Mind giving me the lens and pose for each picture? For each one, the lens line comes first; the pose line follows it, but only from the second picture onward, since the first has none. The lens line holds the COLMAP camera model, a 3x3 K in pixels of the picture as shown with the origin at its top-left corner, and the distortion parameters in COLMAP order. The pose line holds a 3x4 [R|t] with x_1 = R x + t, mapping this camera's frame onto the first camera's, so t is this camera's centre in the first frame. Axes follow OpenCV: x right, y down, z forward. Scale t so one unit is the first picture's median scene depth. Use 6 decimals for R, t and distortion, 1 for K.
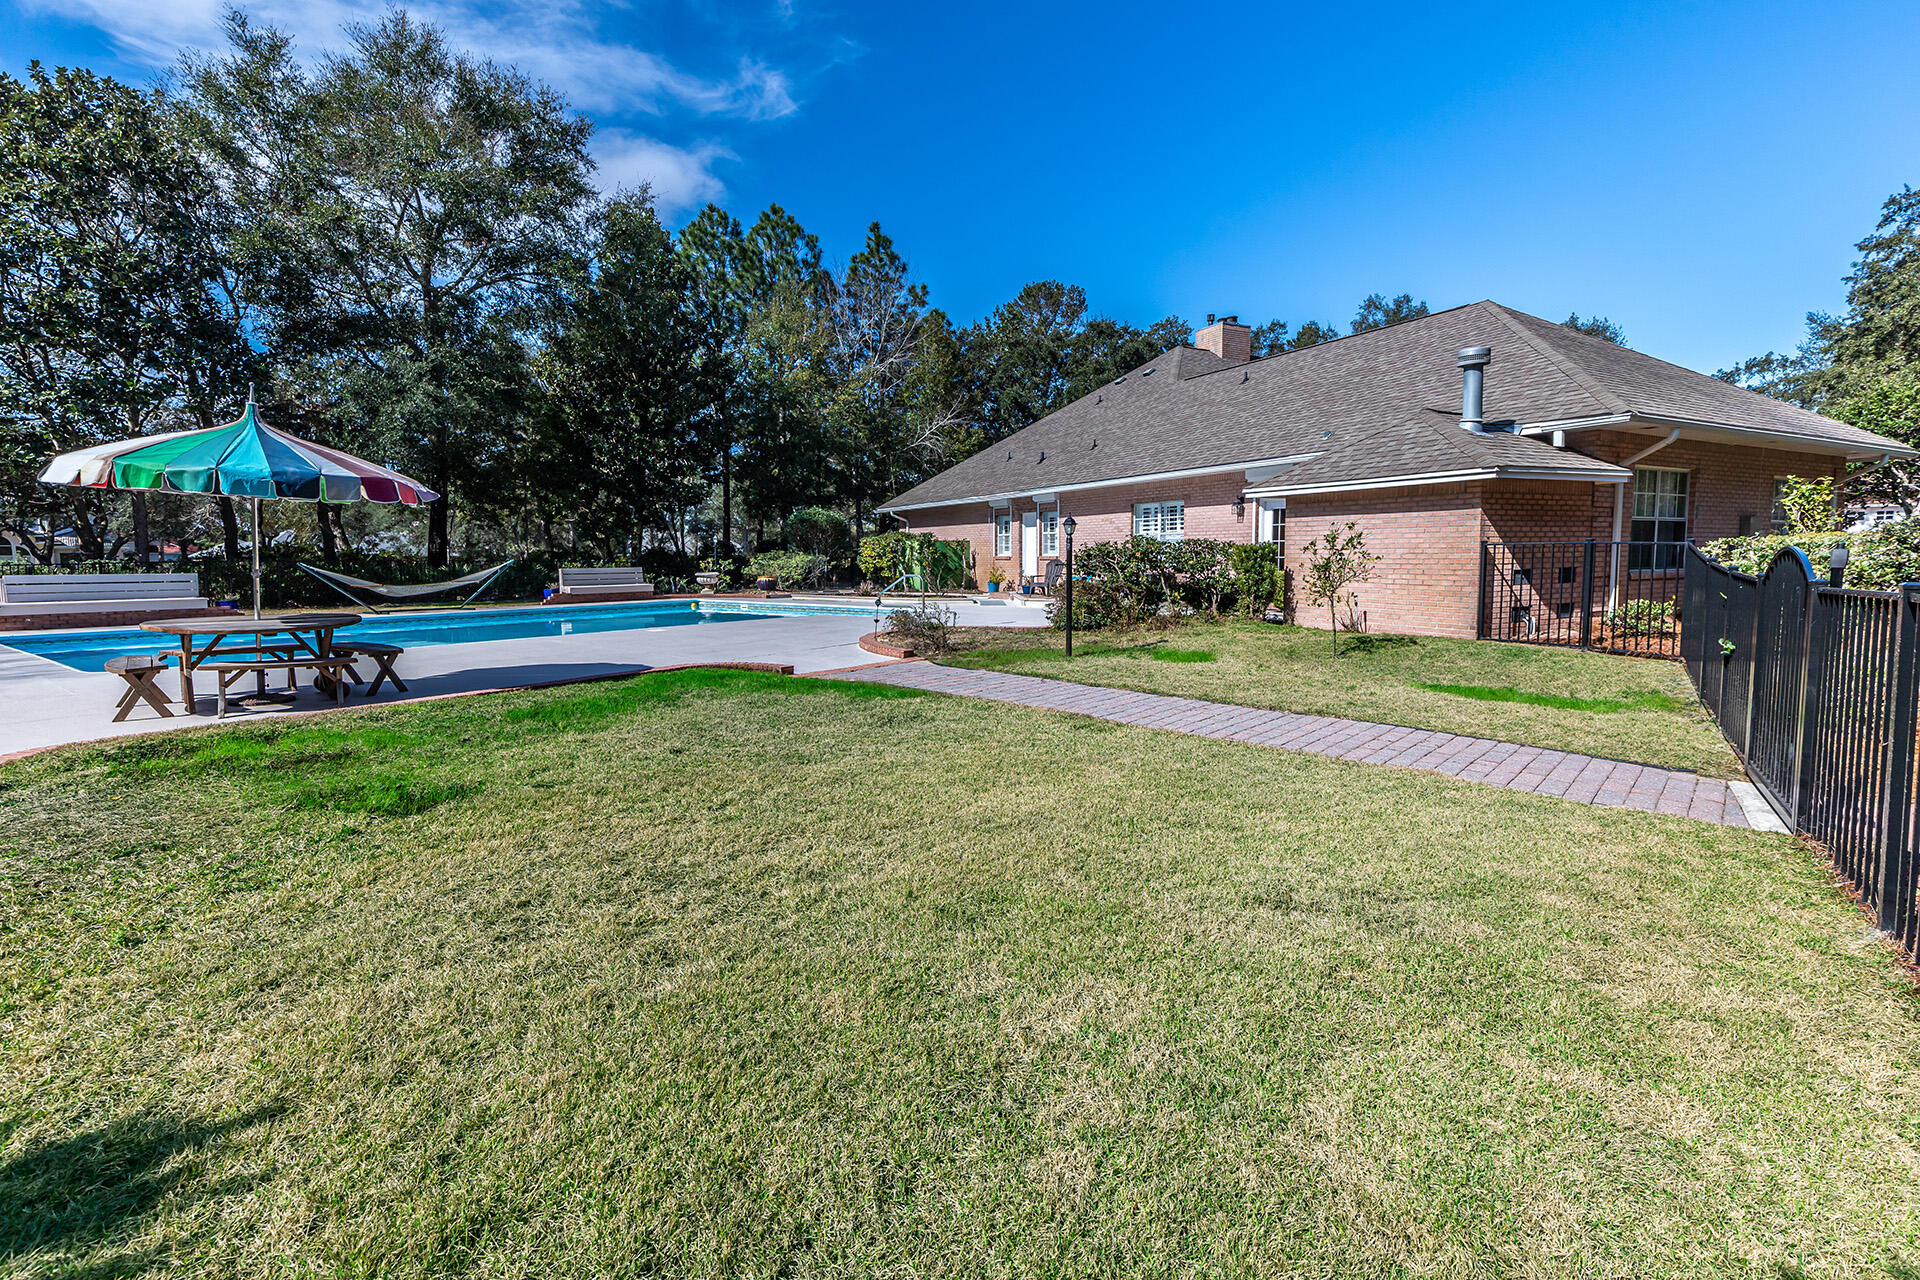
lens RADIAL K [[894.7, 0, 960.0], [0, 894.7, 640.0], [0, 0, 1]] dist [-0.001383, 0.000140]
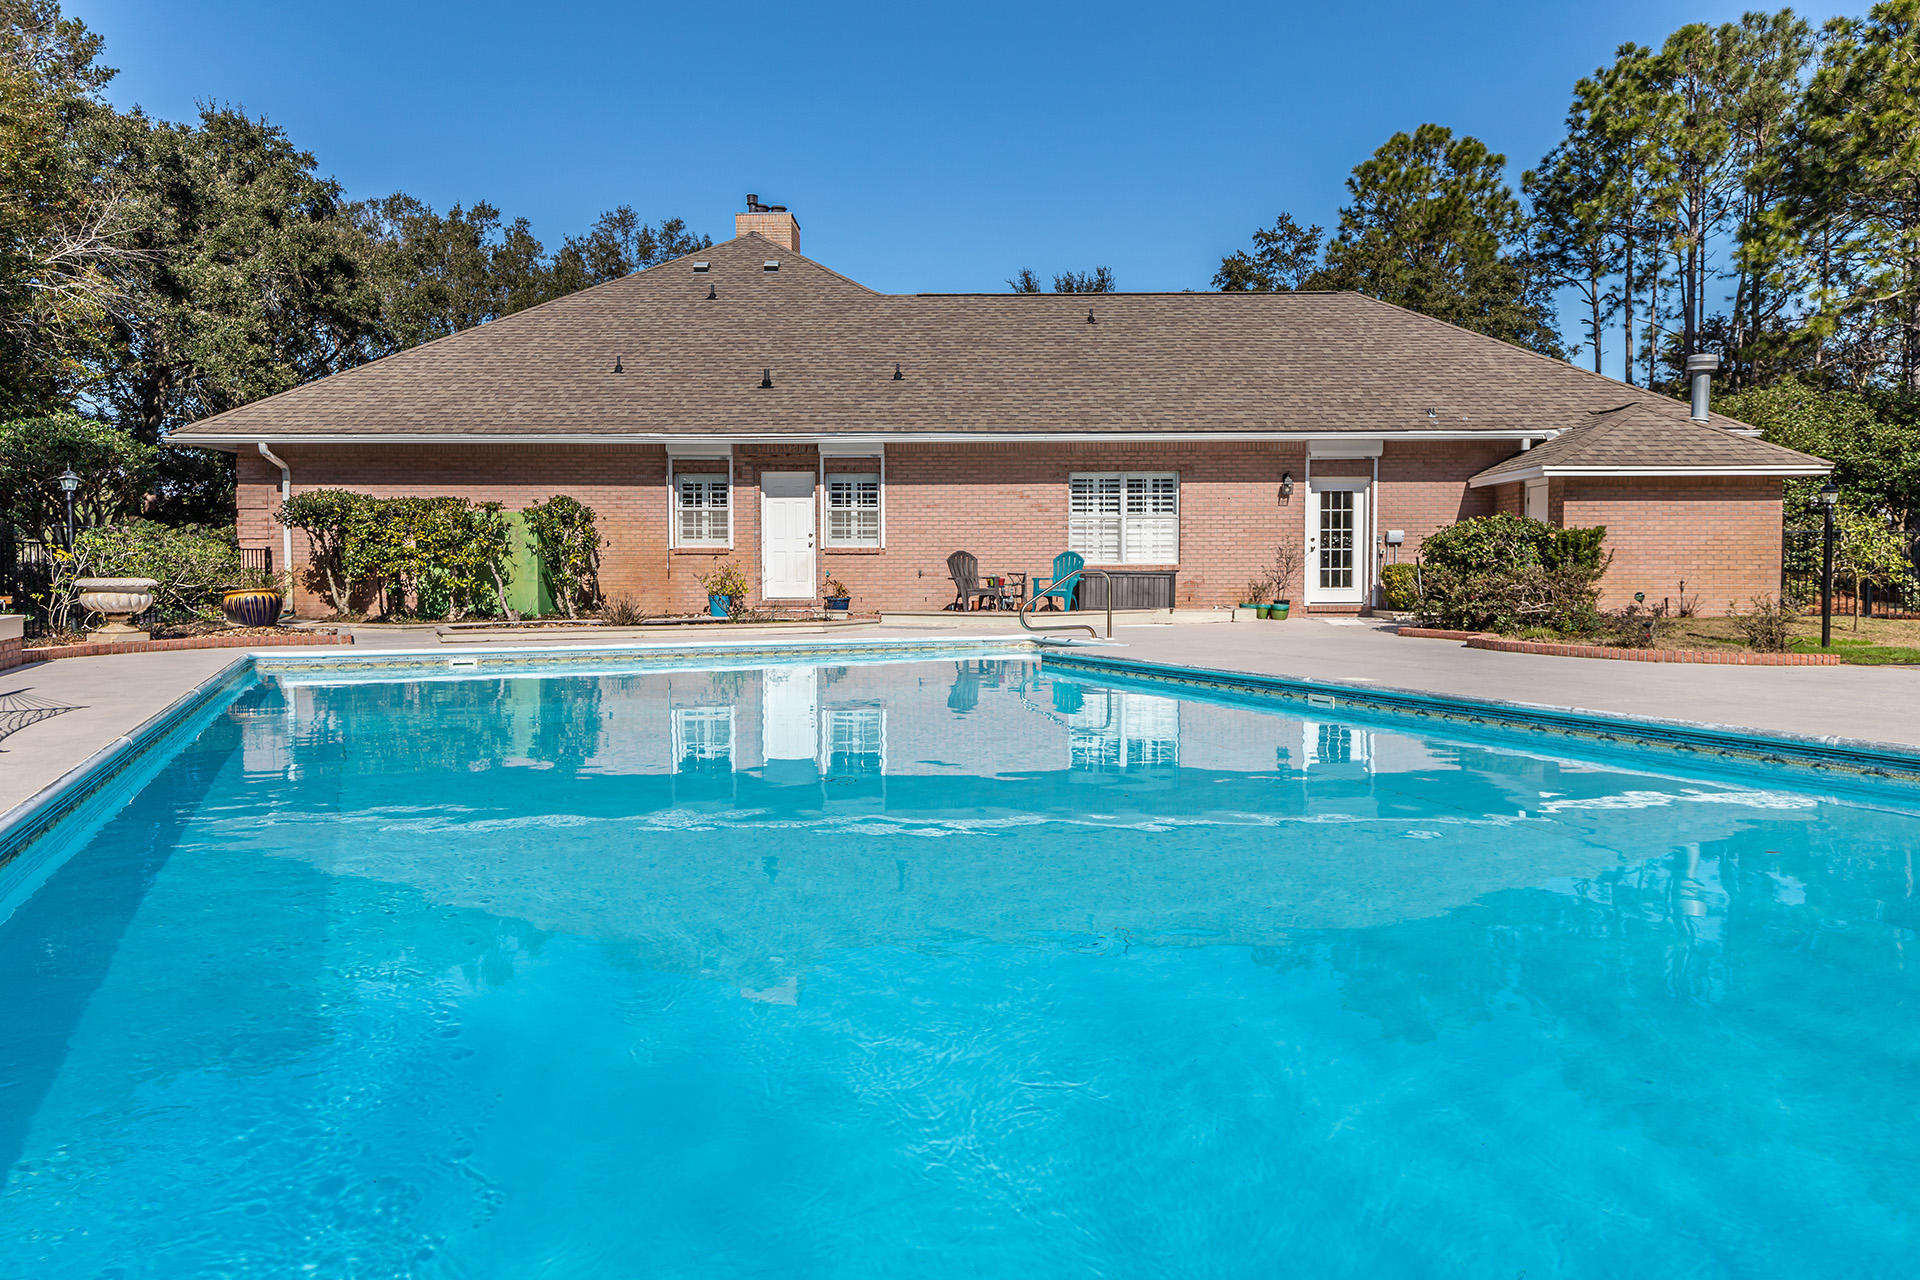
lens RADIAL K [[1315.5, 0, 960.0], [0, 1315.5, 640.0], [0, 0, 1]] dist [0.000250, -0.000157]
pose [[0.465837, -0.033539, 0.884235, -0.616845], [0.082737, 0.996555, -0.005788, -0.021669], [-0.880994, 0.075855, 0.467007, 0.519389]]
